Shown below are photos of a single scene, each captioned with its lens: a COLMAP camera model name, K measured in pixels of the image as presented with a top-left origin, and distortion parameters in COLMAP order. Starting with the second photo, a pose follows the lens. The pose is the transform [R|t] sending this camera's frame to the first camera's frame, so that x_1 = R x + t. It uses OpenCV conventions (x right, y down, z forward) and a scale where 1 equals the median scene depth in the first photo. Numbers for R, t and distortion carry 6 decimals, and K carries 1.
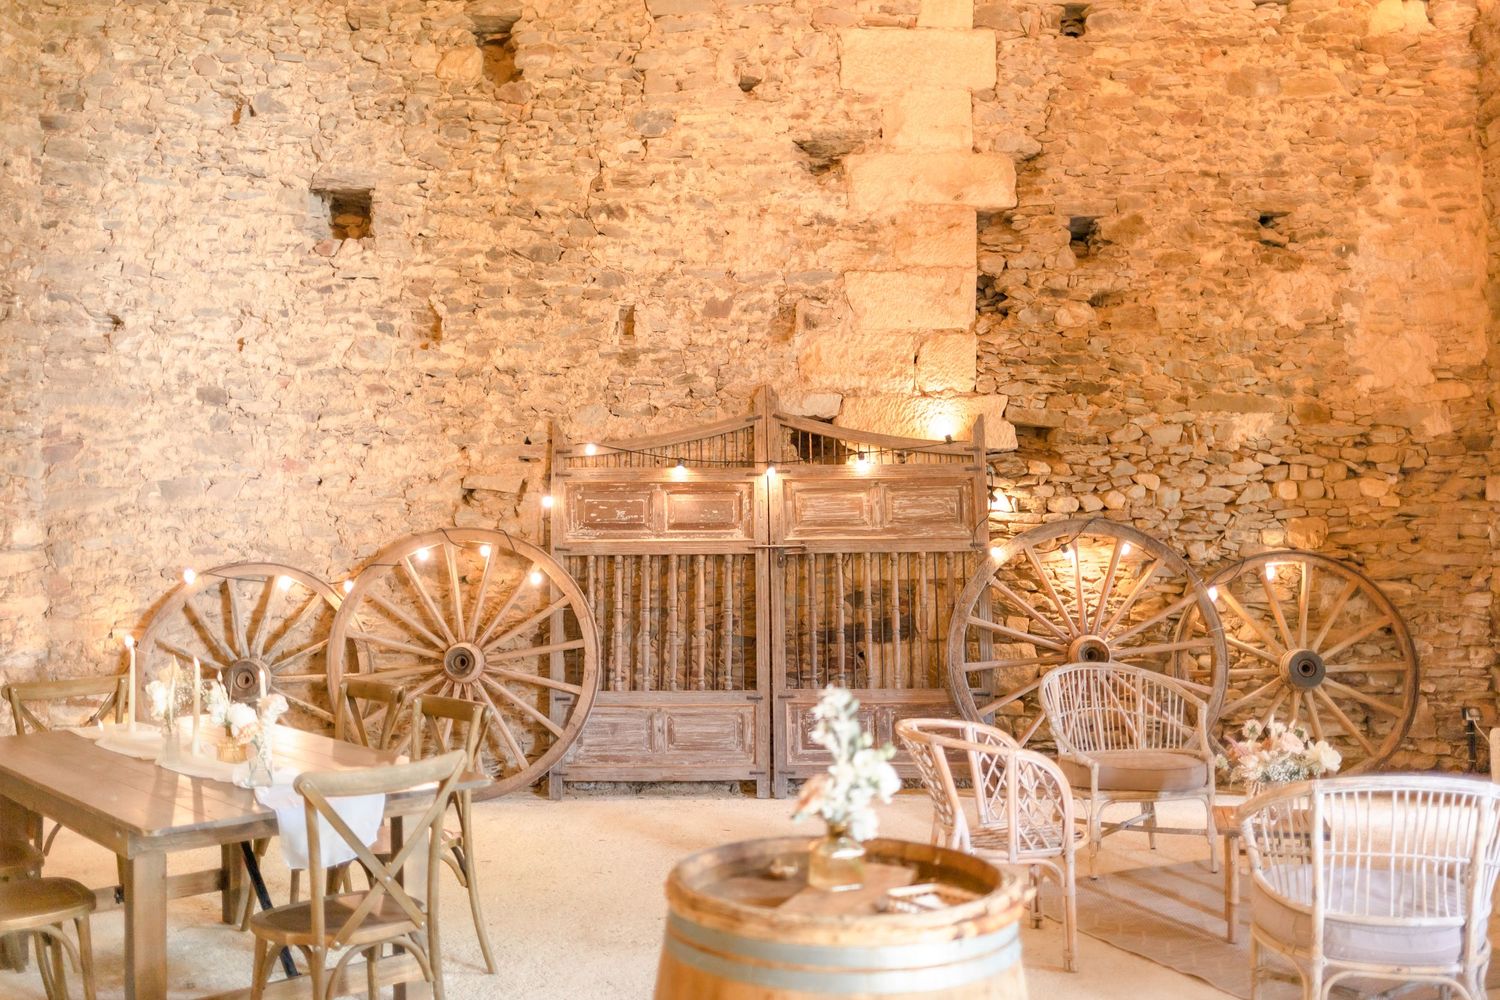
lens RADIAL K [[1448.9, 0, 750.0], [0, 1448.9, 500.0], [0, 0, 1]] dist [0.014492, -0.006254]
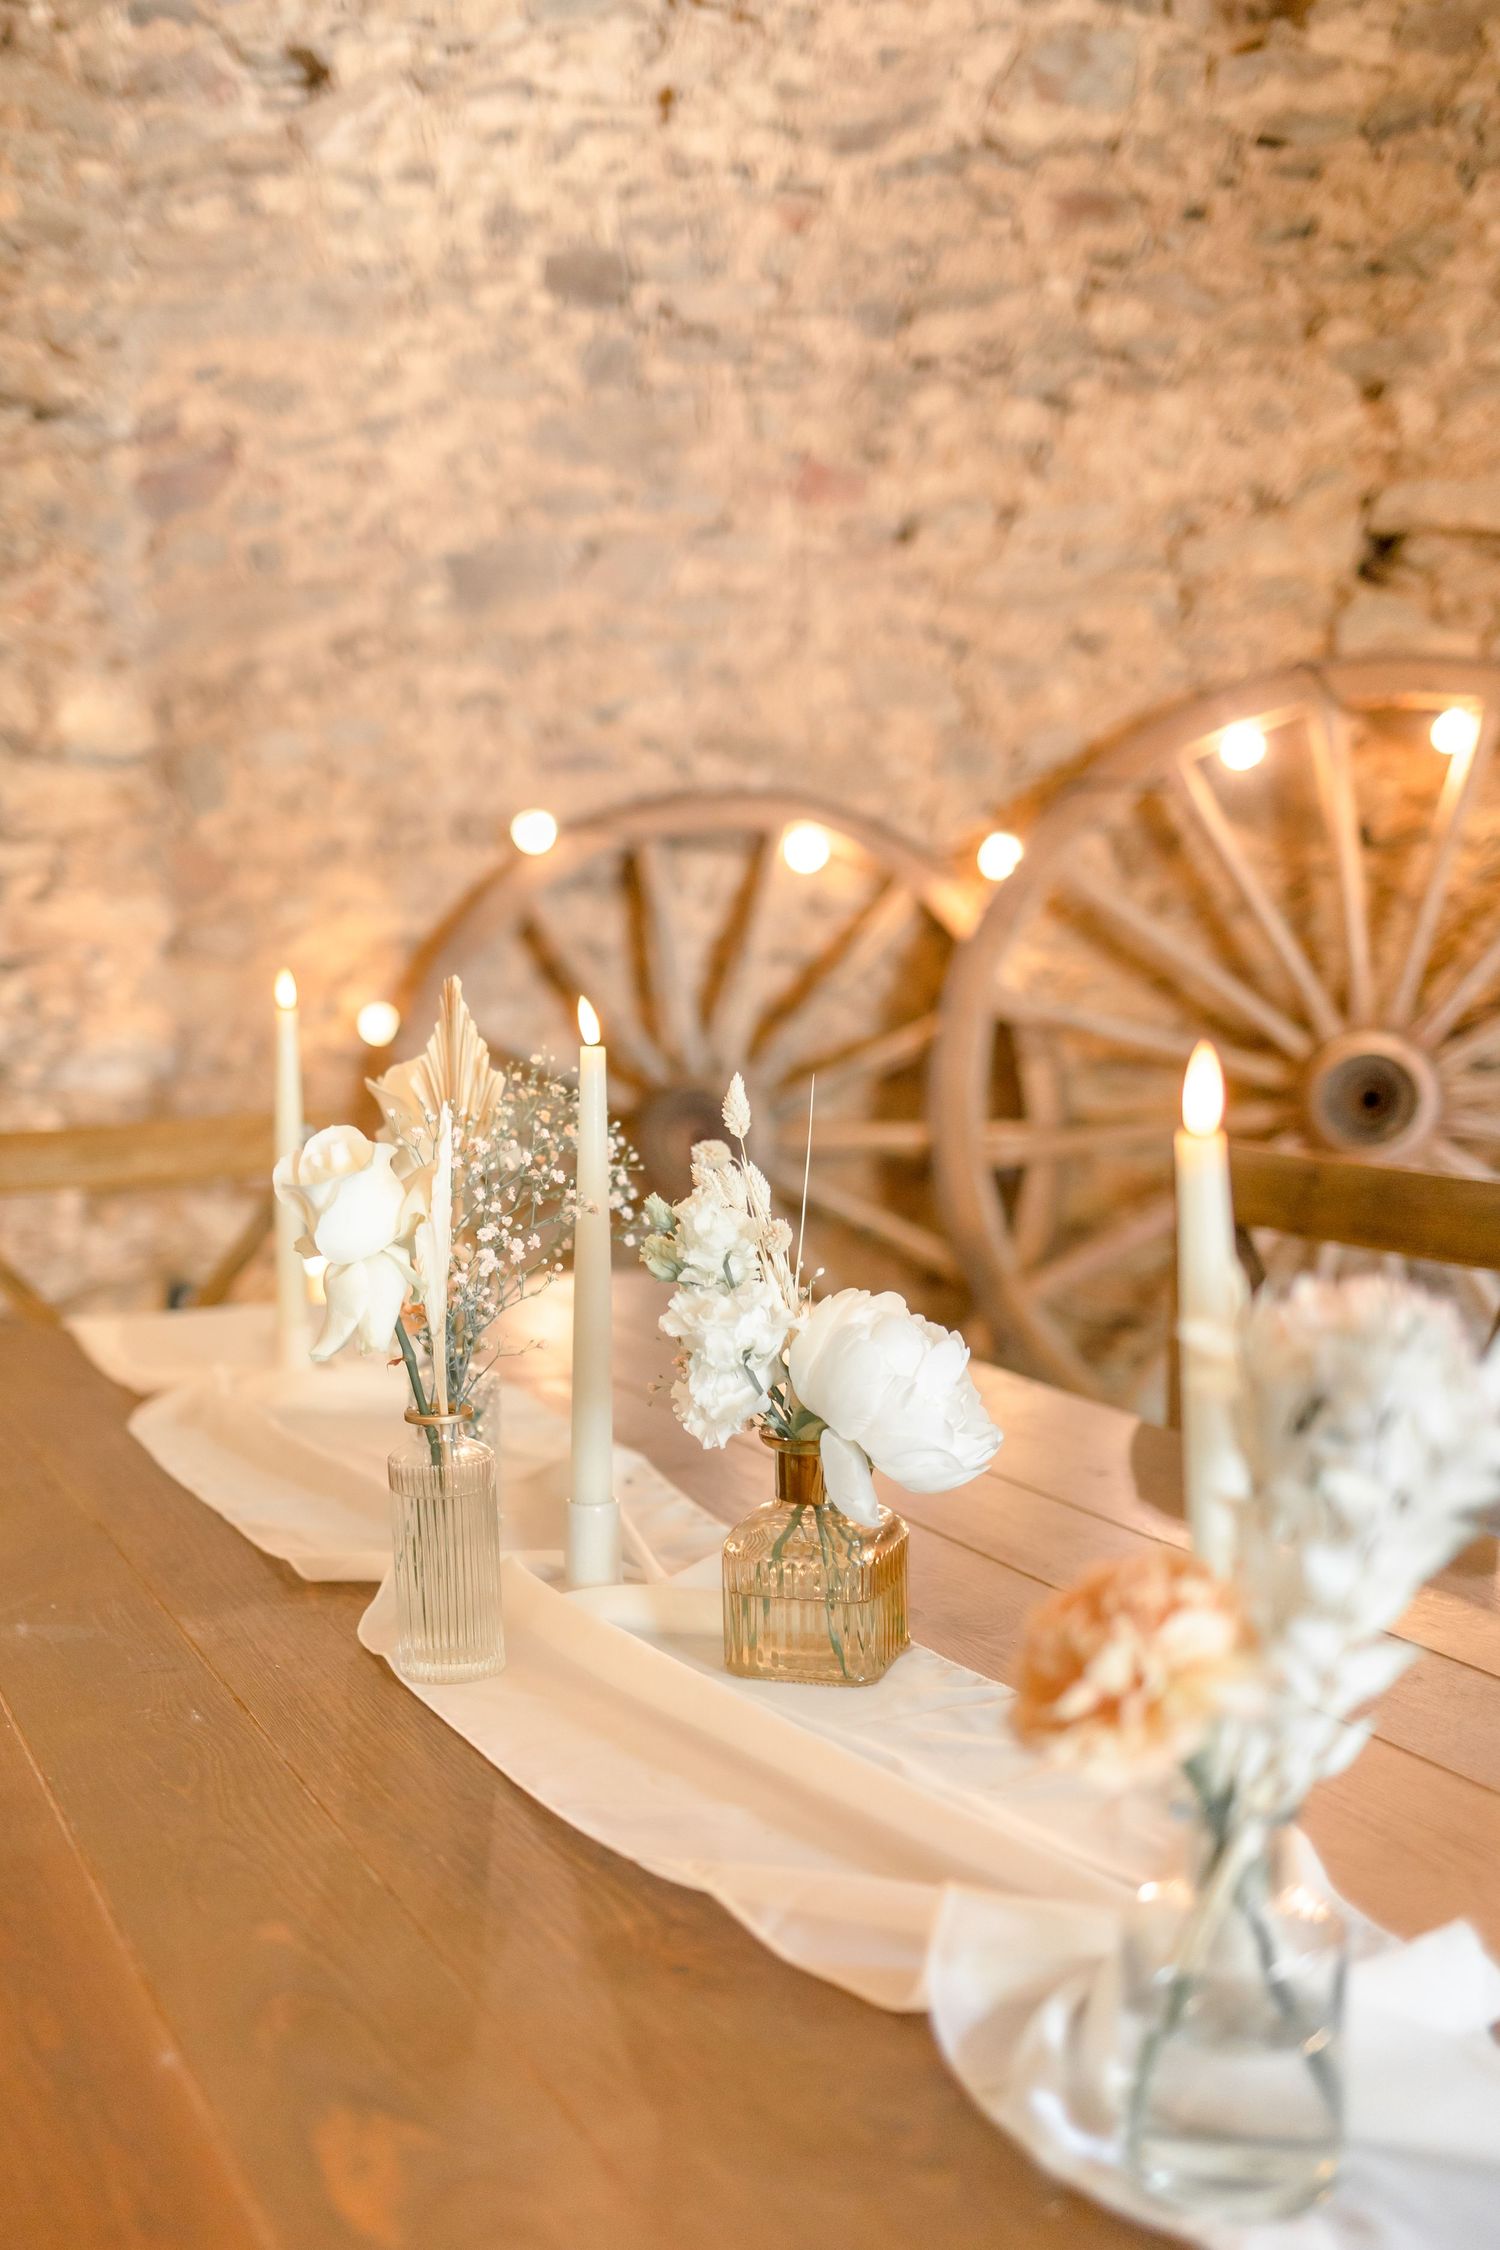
lens RADIAL K [[2173.3, 0, 739.9], [0, 2173.3, 1160.1], [0, 0, 1]] dist [0.014492, -0.006254]
pose [[0.962639, 0.023577, -0.269761, -0.199401], [0.010838, 0.992050, 0.125377, 0.064709], [0.270572, -0.123617, 0.954730, 0.515011]]
